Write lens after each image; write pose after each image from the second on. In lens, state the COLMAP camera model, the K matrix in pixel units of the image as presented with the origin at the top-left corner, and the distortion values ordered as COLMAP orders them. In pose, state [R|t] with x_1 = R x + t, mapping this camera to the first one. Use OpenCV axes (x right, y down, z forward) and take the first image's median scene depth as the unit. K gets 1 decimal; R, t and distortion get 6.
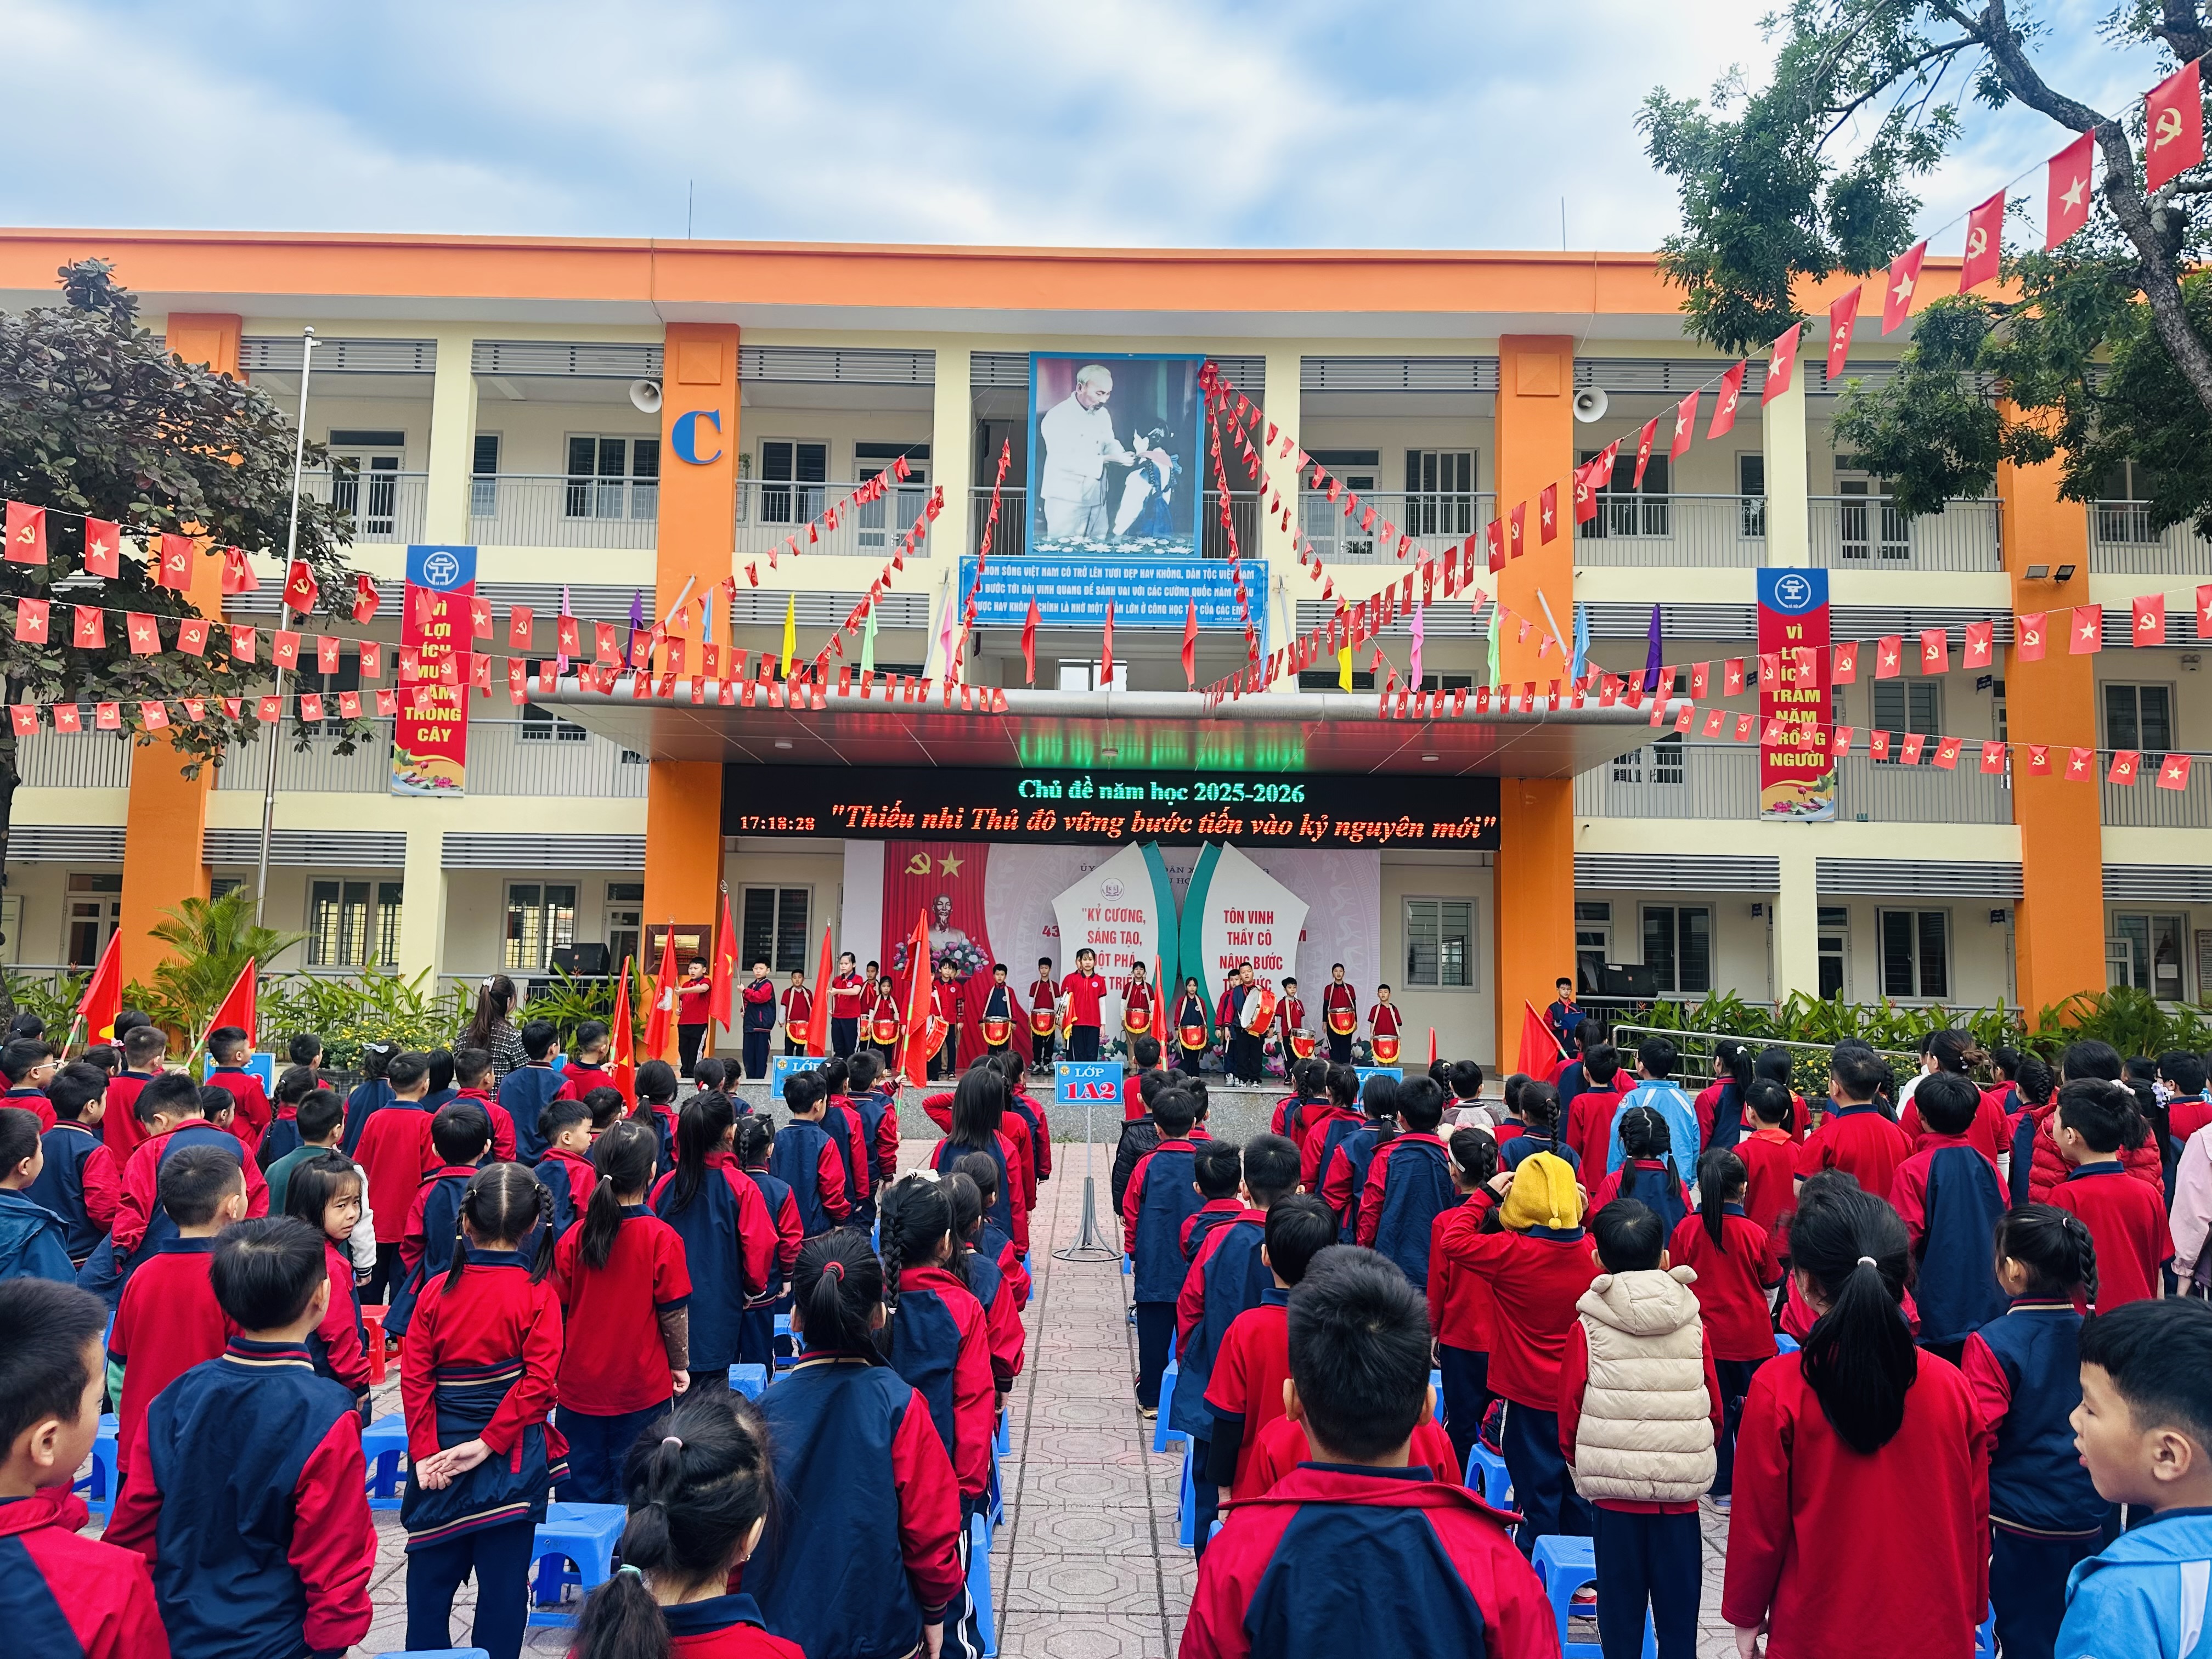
lens RADIAL K [[1545.6, 0, 1102.3], [0, 1545.6, 837.3], [0, 0, 1]] dist [0.063095, -0.066214]
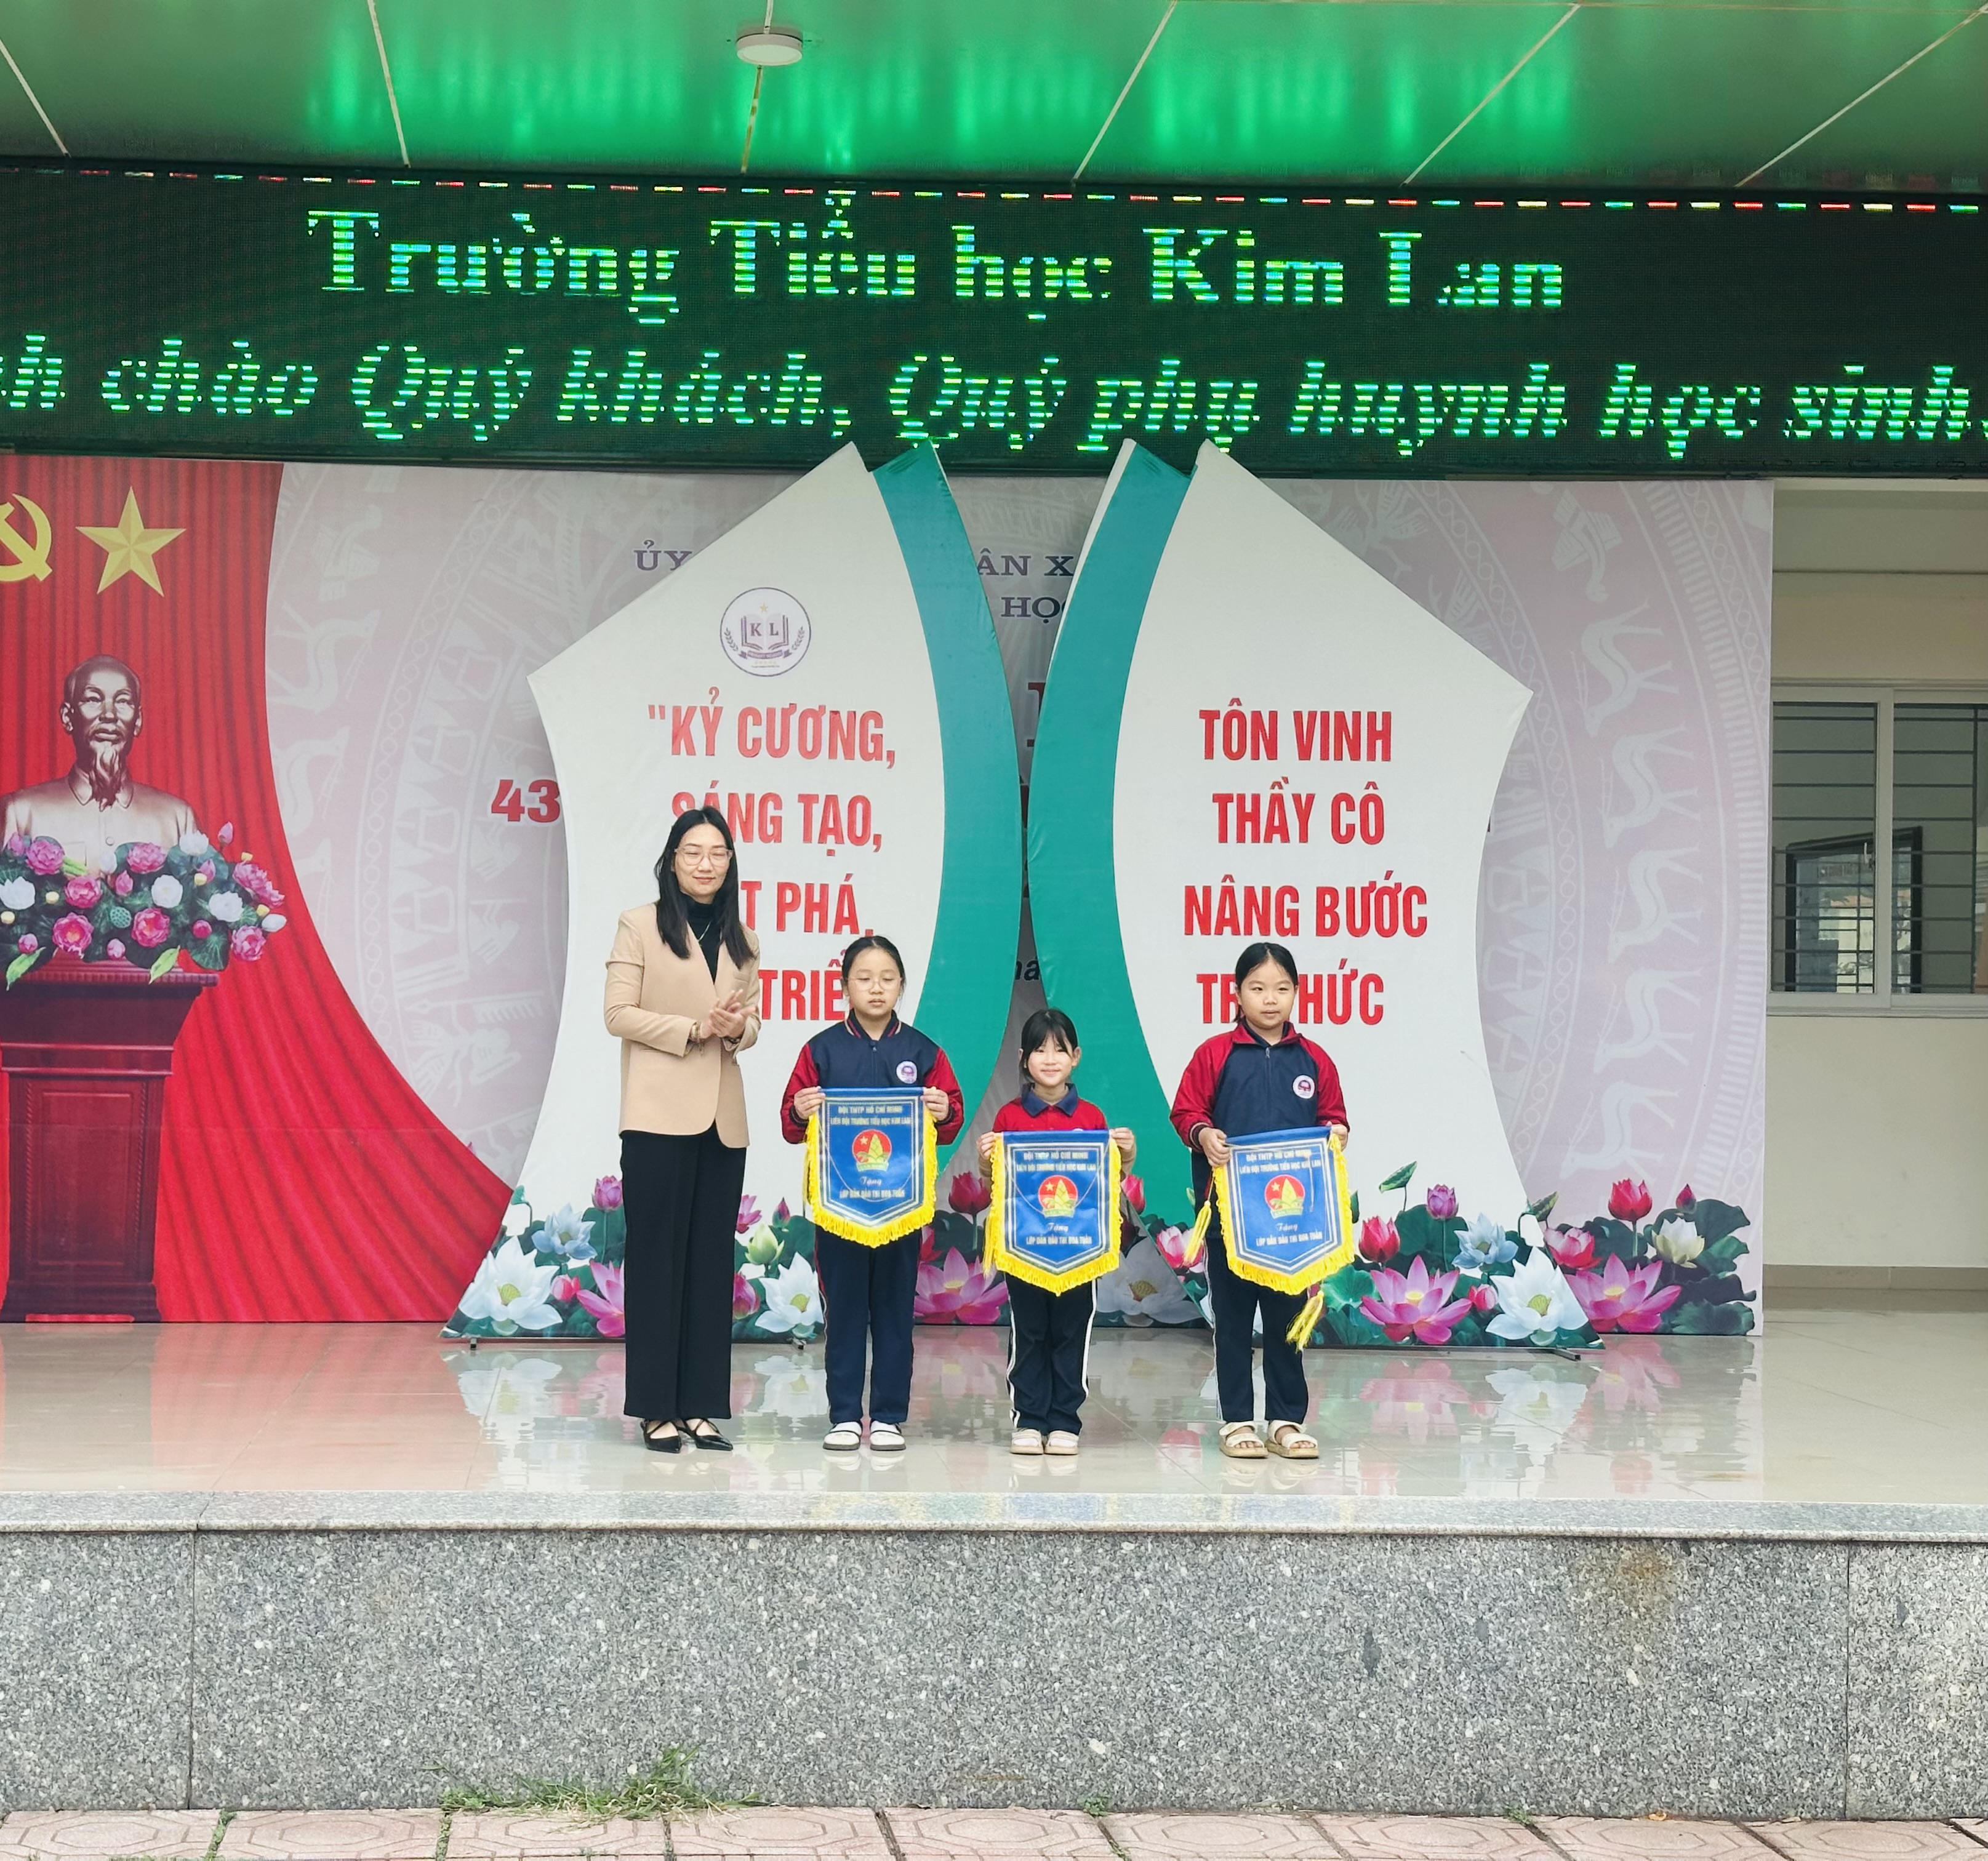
lens RADIAL K [[3461.4, 0, 756.6], [0, 3461.4, 954.9], [0, 0, 1]] dist [0.057878, 0.000000]
pose [[0.998662, -0.007013, 0.051233, -0.023853], [0.002665, 0.996424, 0.084451, 0.037493], [-0.051642, -0.084202, 0.995110, 0.411015]]
